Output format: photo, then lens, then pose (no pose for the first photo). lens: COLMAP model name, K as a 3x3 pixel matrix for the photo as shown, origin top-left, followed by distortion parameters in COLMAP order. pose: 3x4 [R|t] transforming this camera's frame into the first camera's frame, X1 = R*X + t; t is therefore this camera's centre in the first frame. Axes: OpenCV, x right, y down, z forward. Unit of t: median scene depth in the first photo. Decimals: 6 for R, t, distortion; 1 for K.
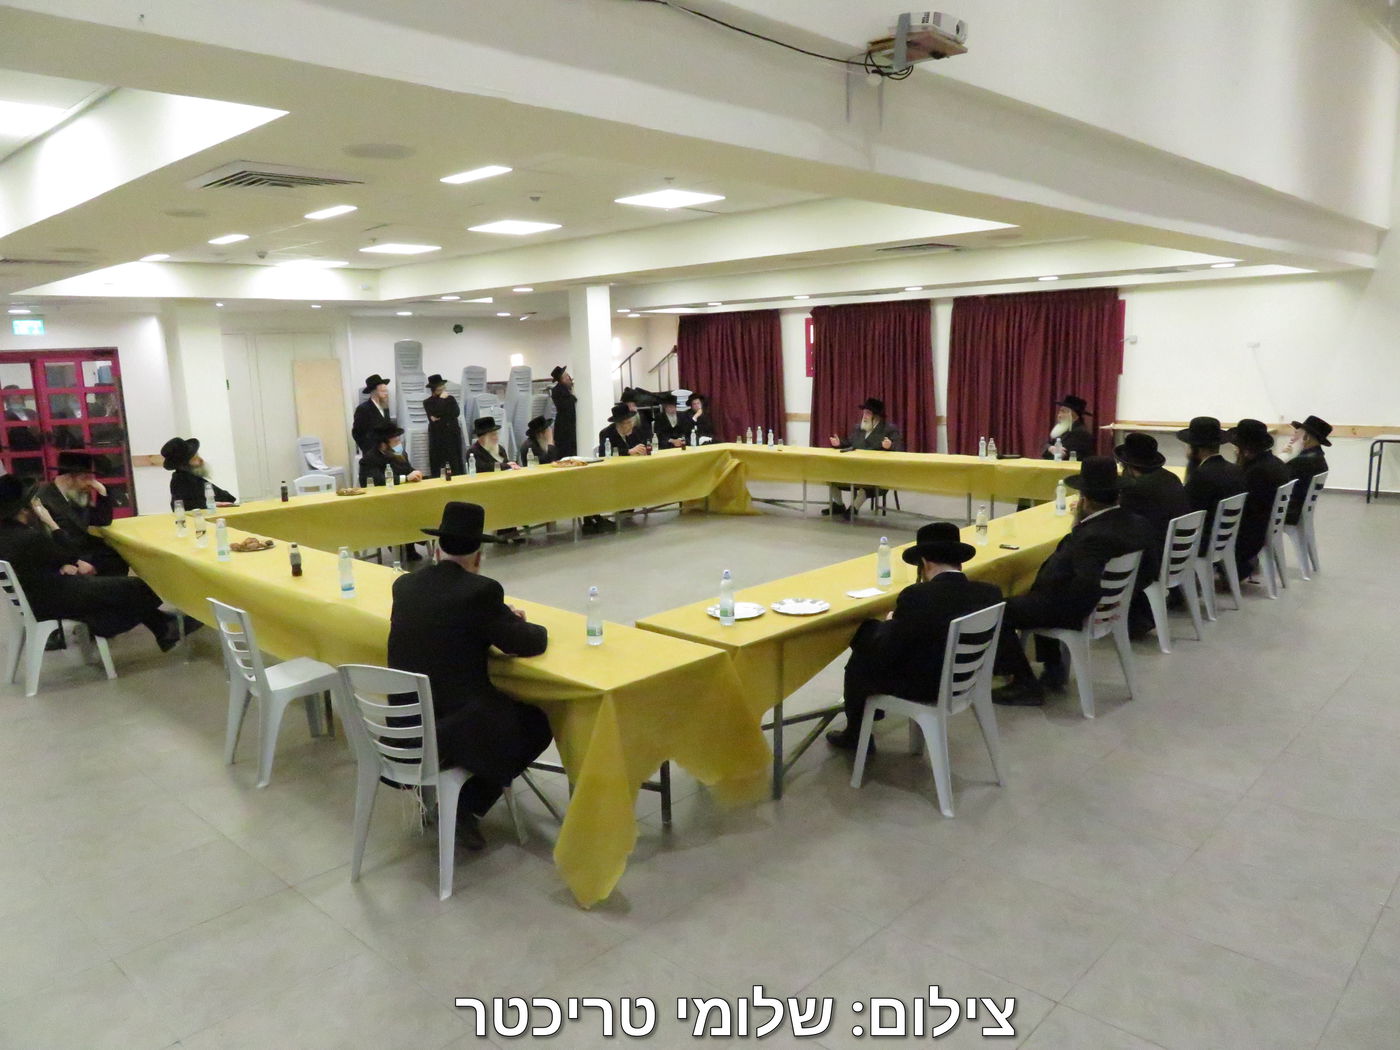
lens RADIAL K [[976.3, 0, 689.5], [0, 976.3, 531.6], [0, 0, 1]] dist [-0.023300, -0.010067]
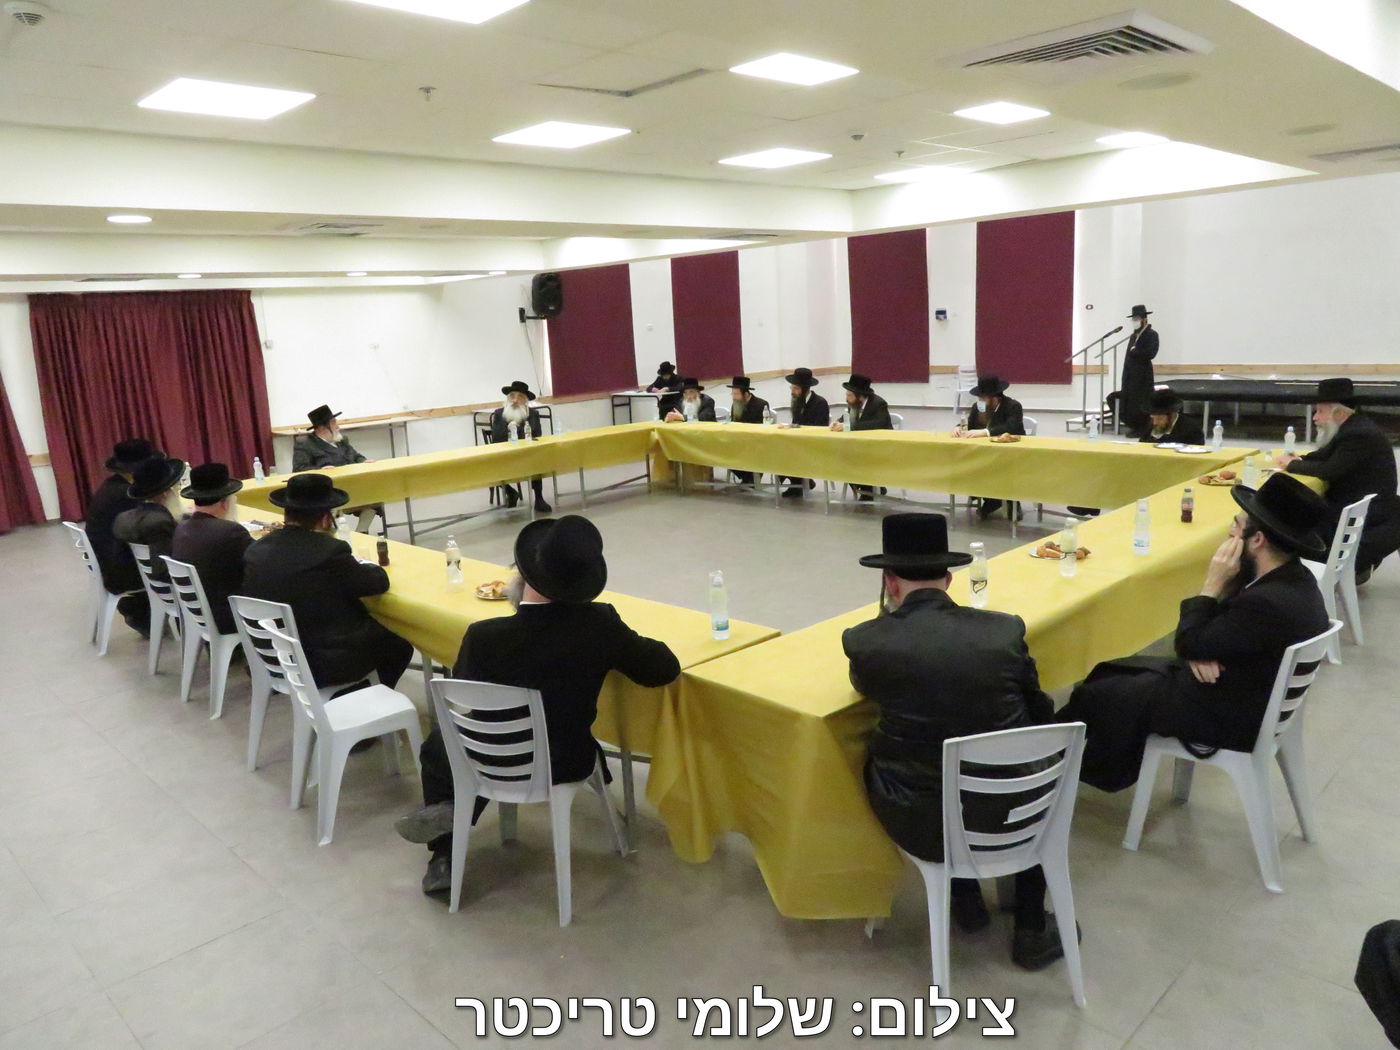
lens RADIAL K [[976.3, 0, 690.4], [0, 976.3, 518.8], [0, 0, 1]] dist [-0.023300, -0.010067]
pose [[0.043534, -0.171383, 0.984242, -0.484151], [0.224176, 0.961730, 0.157547, -0.079246], [-0.973576, 0.213785, 0.080288, 0.498832]]
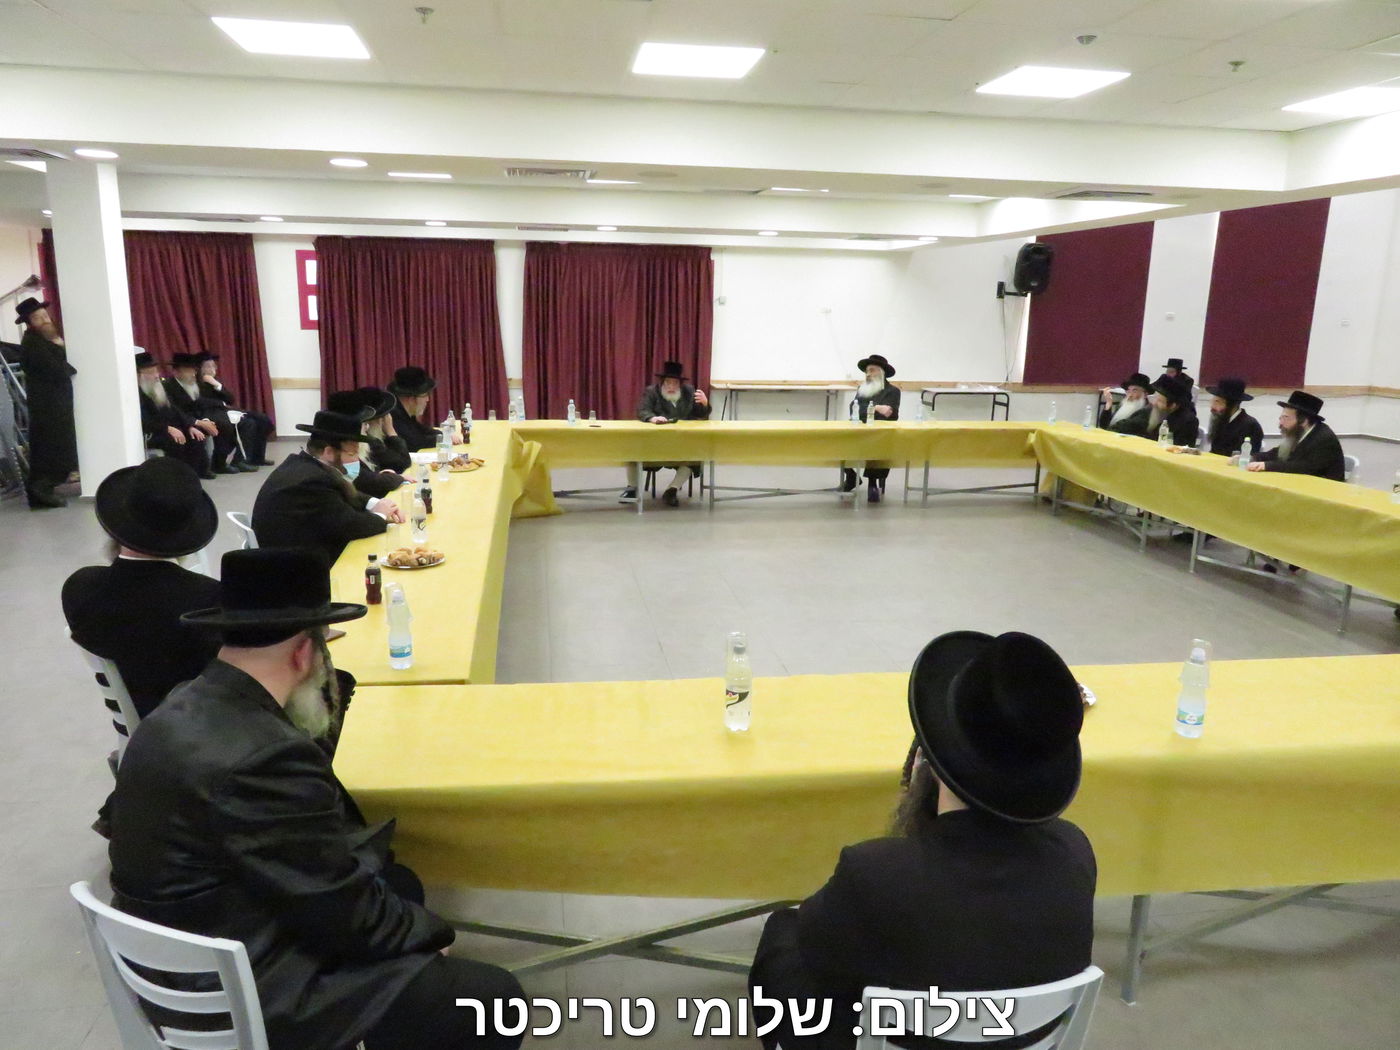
lens RADIAL K [[976.3, 0, 700.1], [0, 976.3, 528.4], [0, 0, 1]] dist [-0.023300, -0.010067]
pose [[0.612362, -0.134921, 0.778980, -0.363558], [0.102025, 0.990577, 0.091368, -0.050235], [-0.783967, 0.023525, 0.620357, 0.352651]]
